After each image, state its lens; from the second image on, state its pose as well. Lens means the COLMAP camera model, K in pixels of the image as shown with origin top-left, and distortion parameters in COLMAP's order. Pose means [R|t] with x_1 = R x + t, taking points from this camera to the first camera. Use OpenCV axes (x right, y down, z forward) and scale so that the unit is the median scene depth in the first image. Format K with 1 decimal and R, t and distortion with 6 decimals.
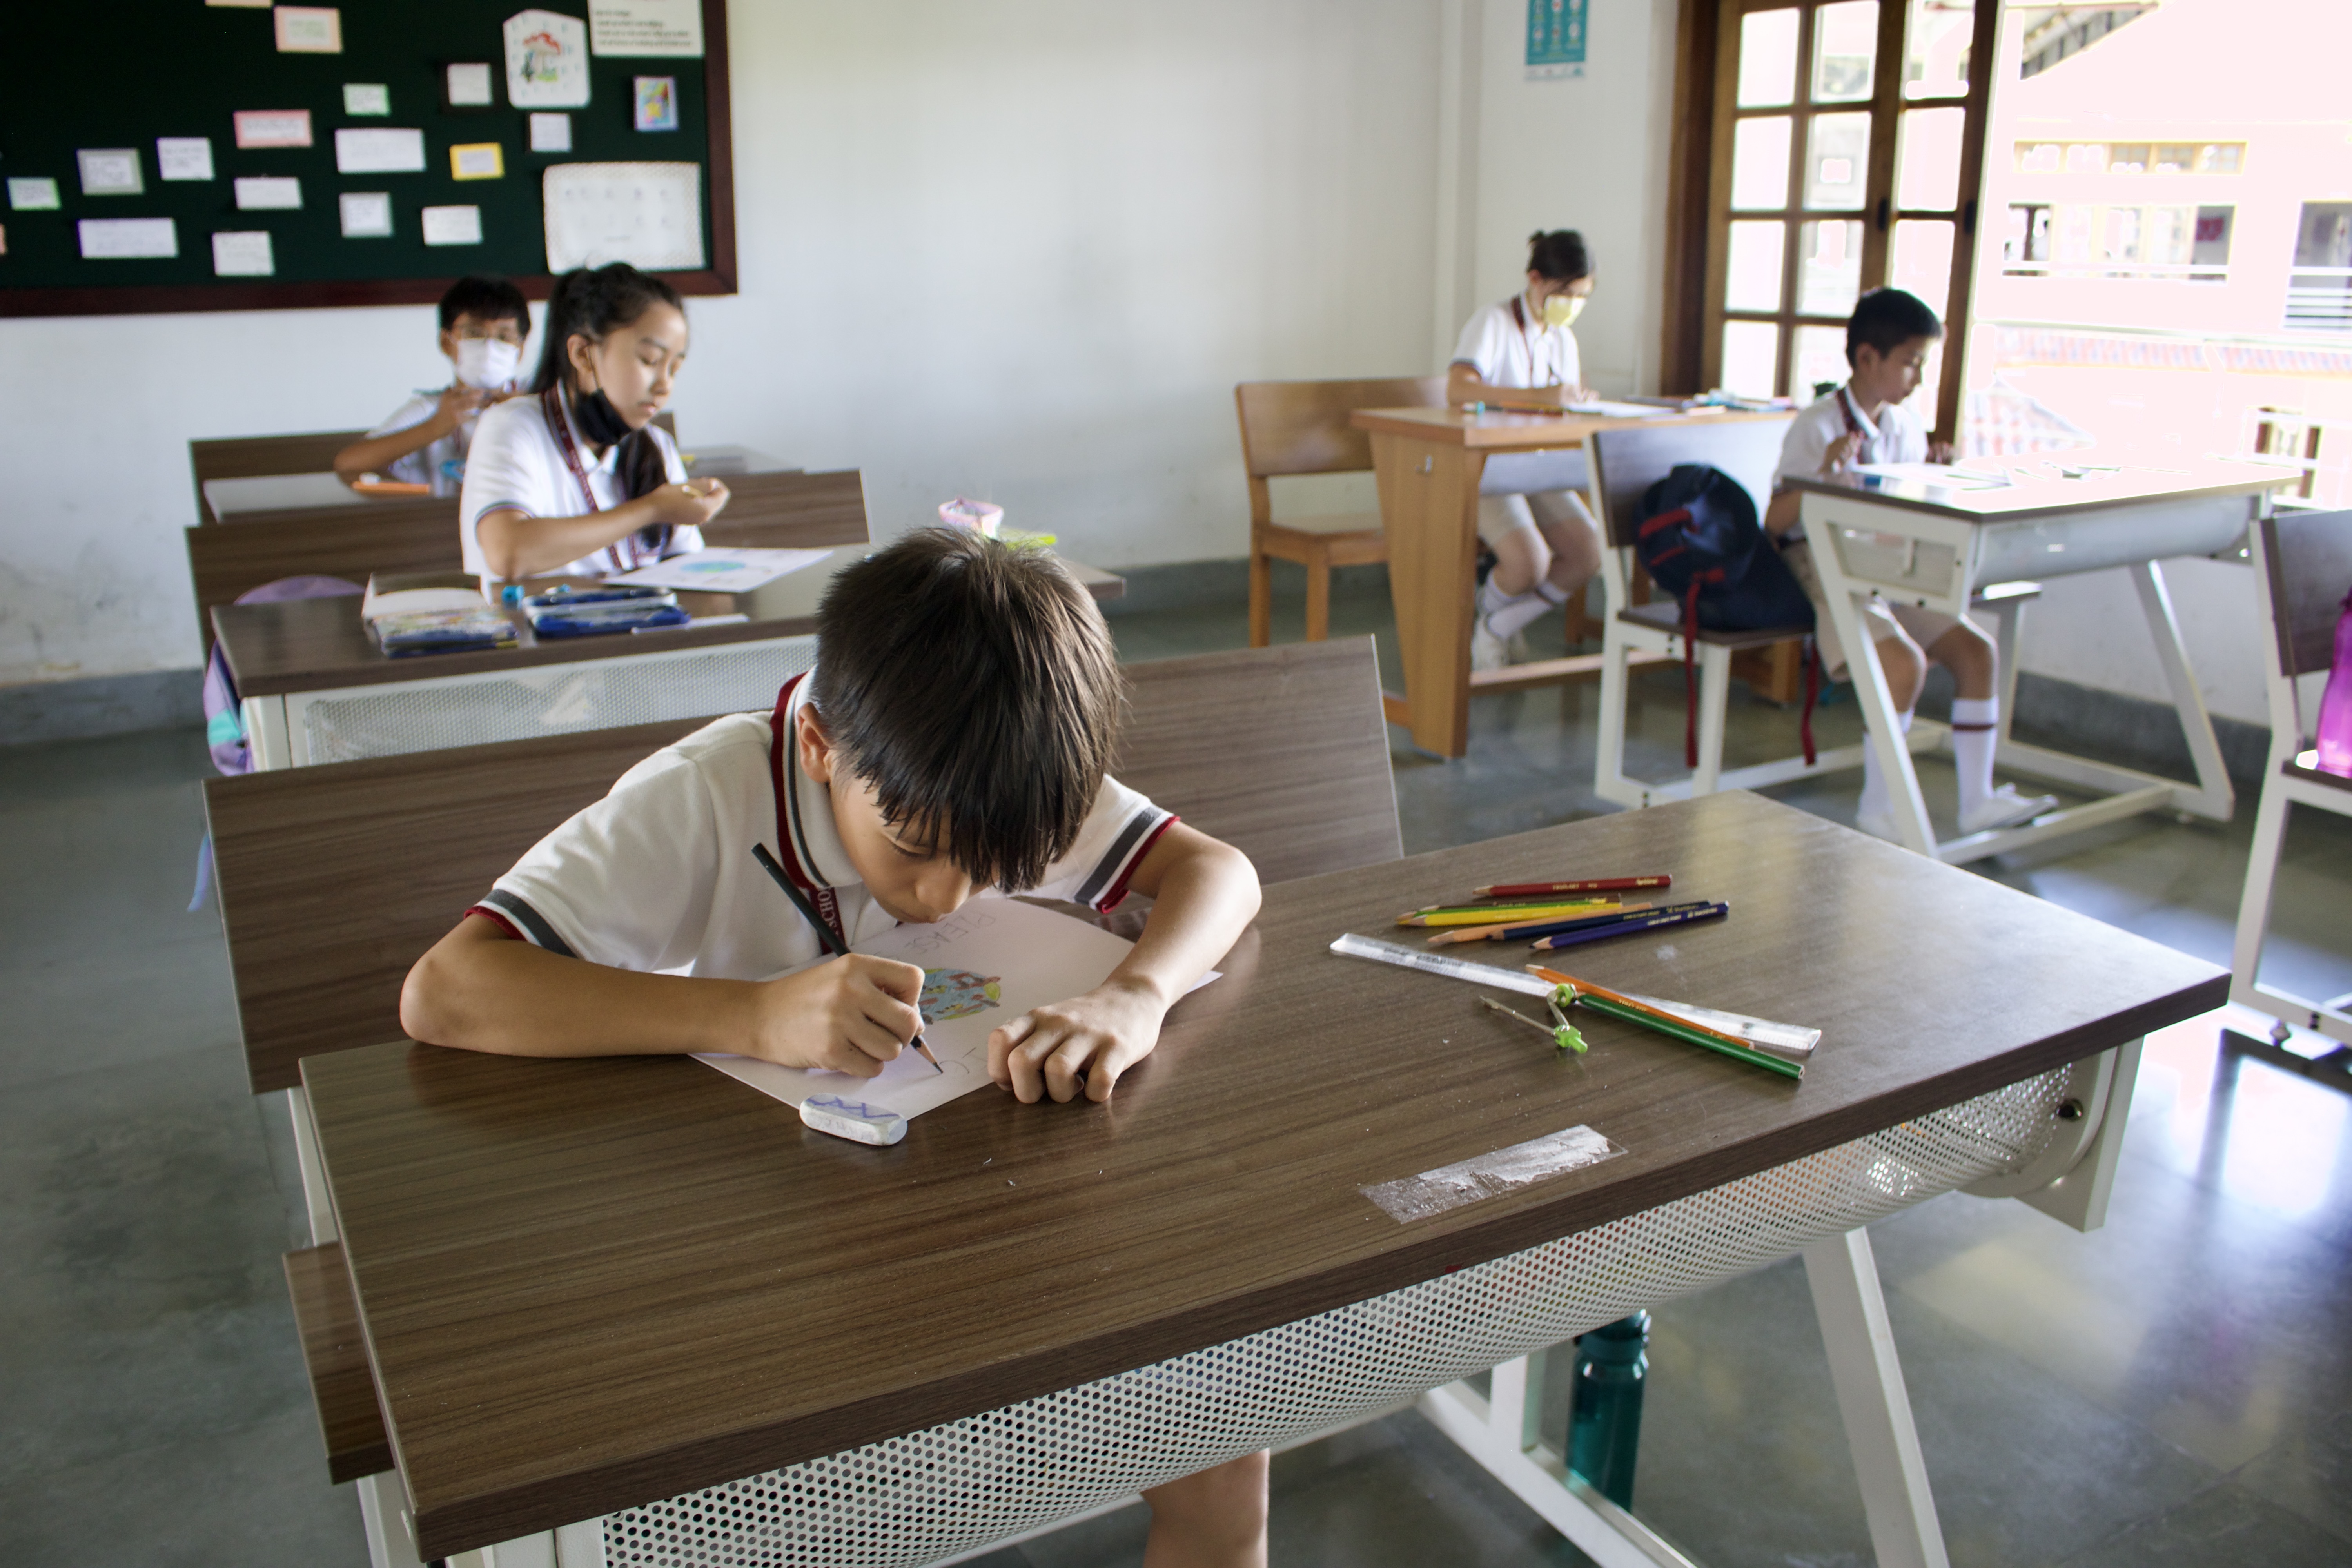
lens RADIAL K [[1953.1, 0, 1176.0], [0, 1953.1, 784.0], [0, 0, 1]] dist [-0.159468, 0.143053]
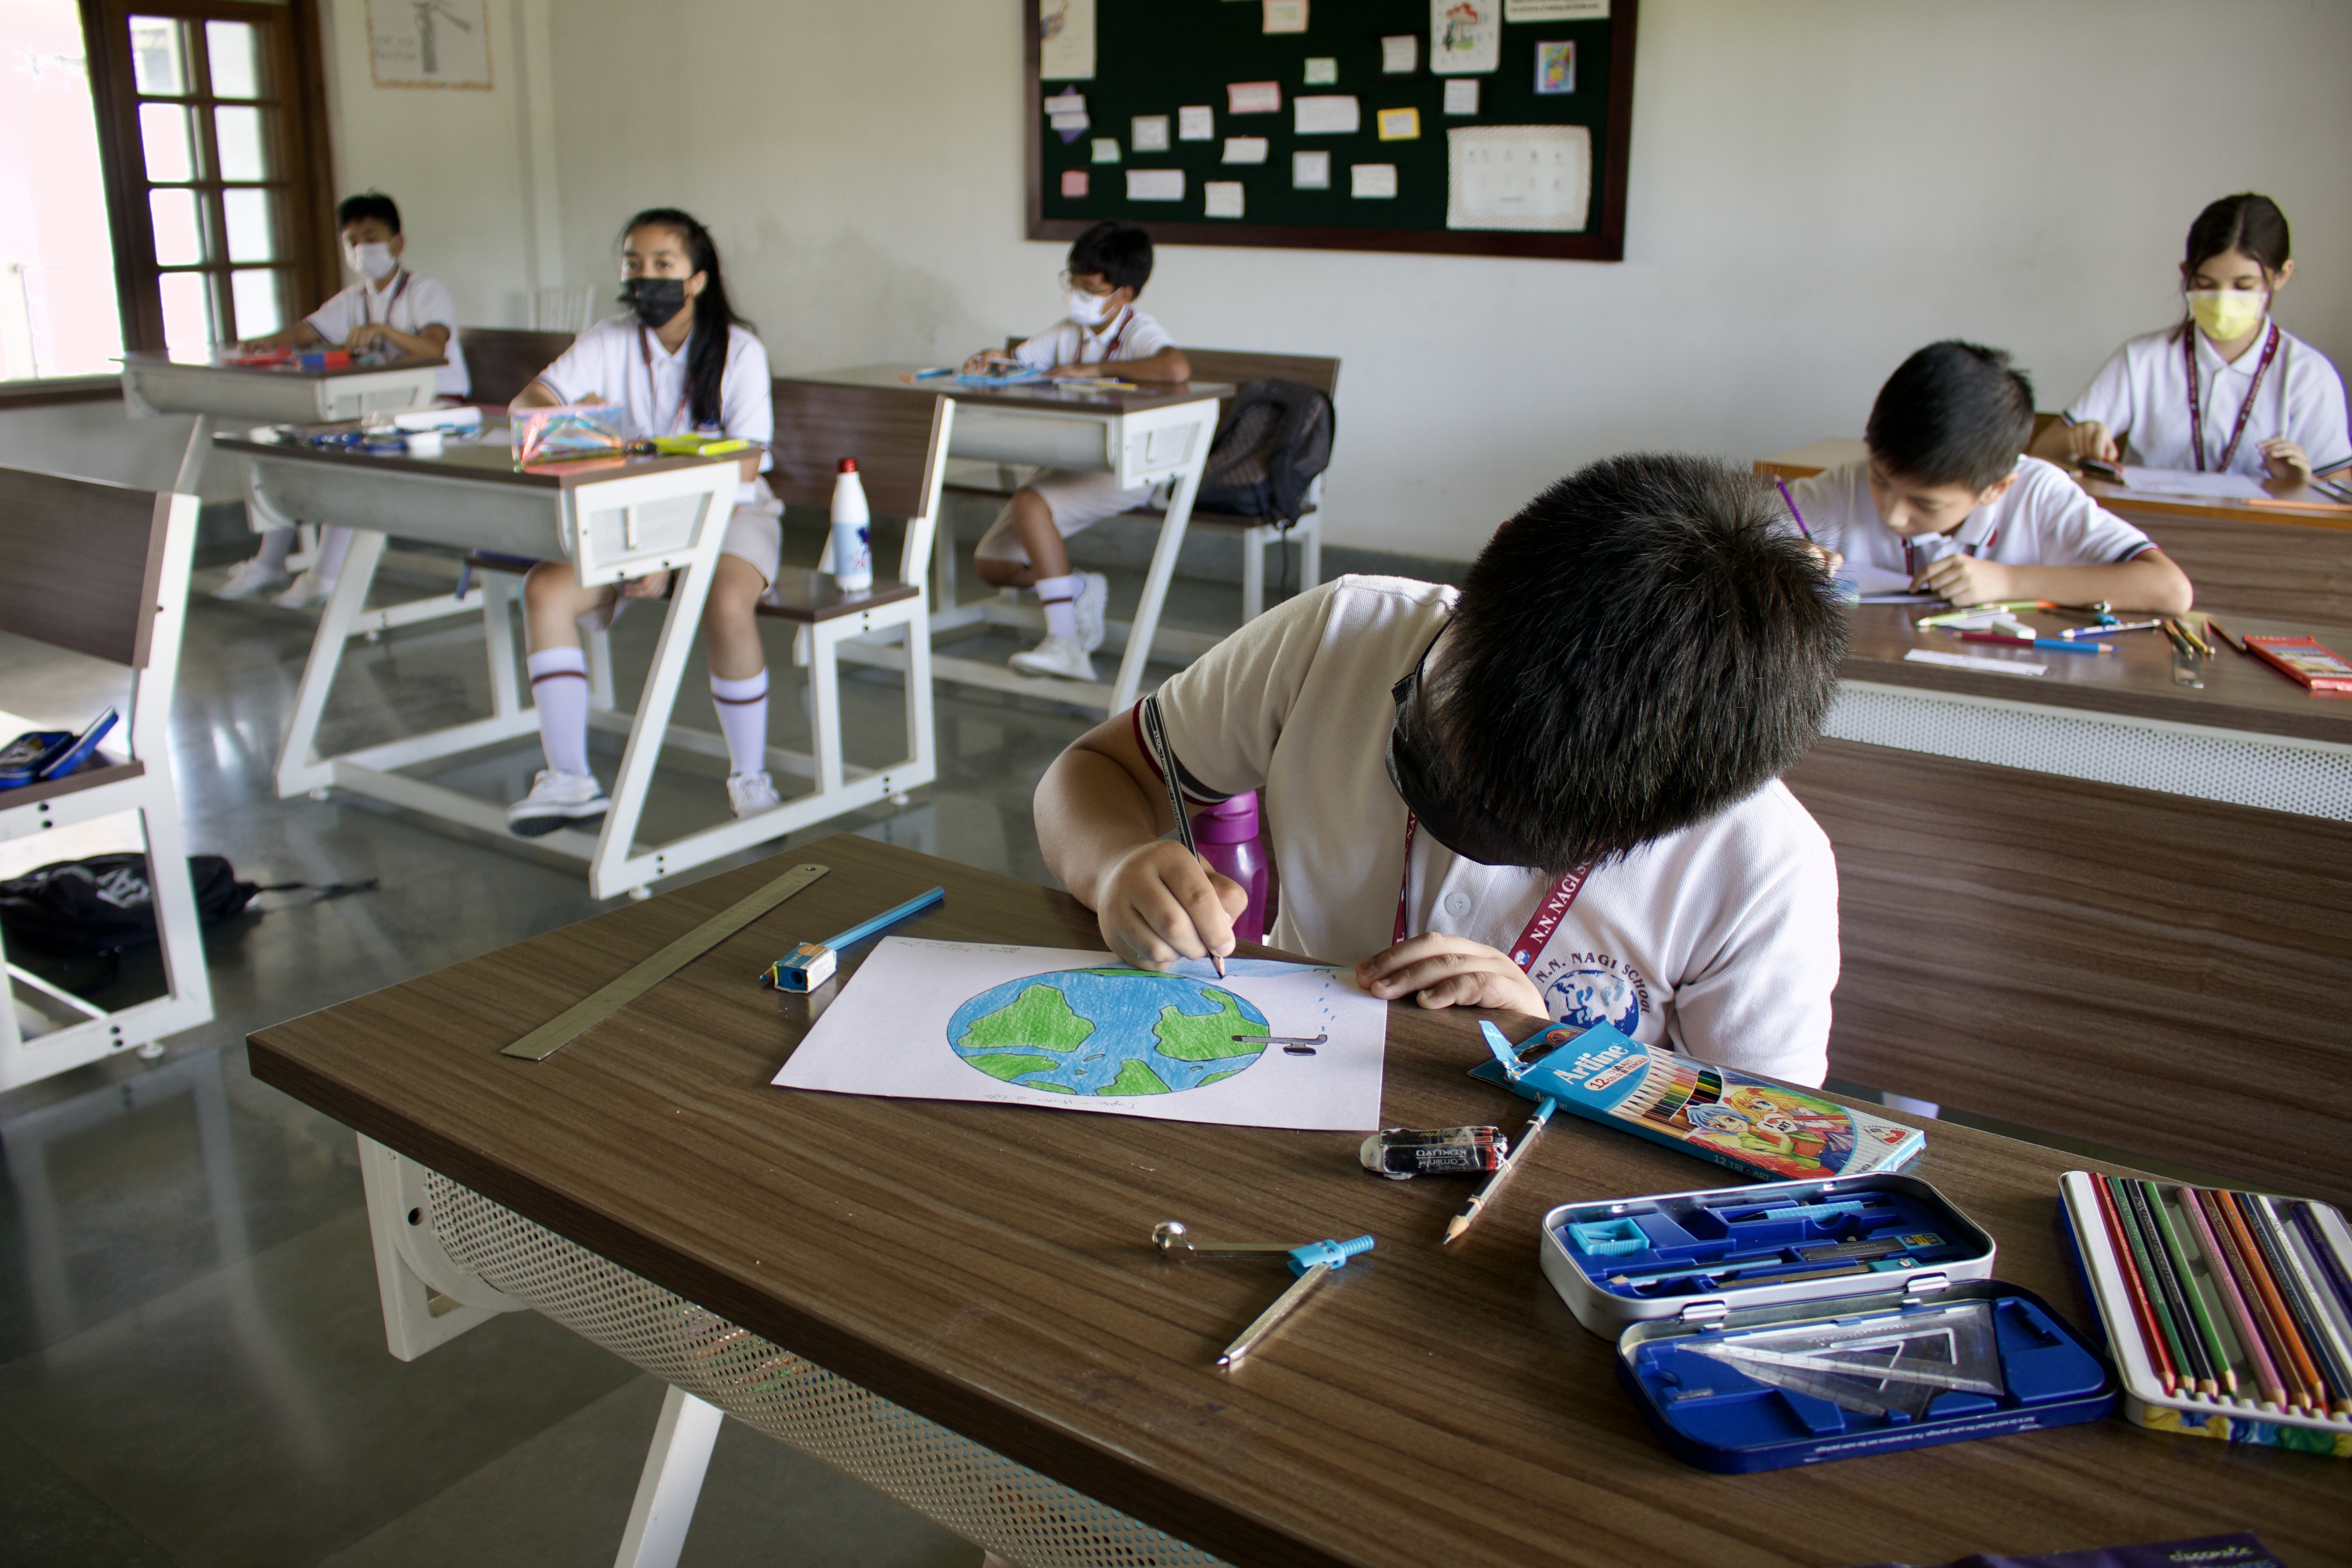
lens RADIAL K [[1953.1, 0, 1176.0], [0, 1953.1, 784.0], [0, 0, 1]] dist [-0.159468, 0.143053]
pose [[0.434503, 0.269356, -0.859450, 0.639752], [-0.255982, 0.951814, 0.168890, -0.118343], [0.863528, 0.146621, 0.482516, 0.406069]]
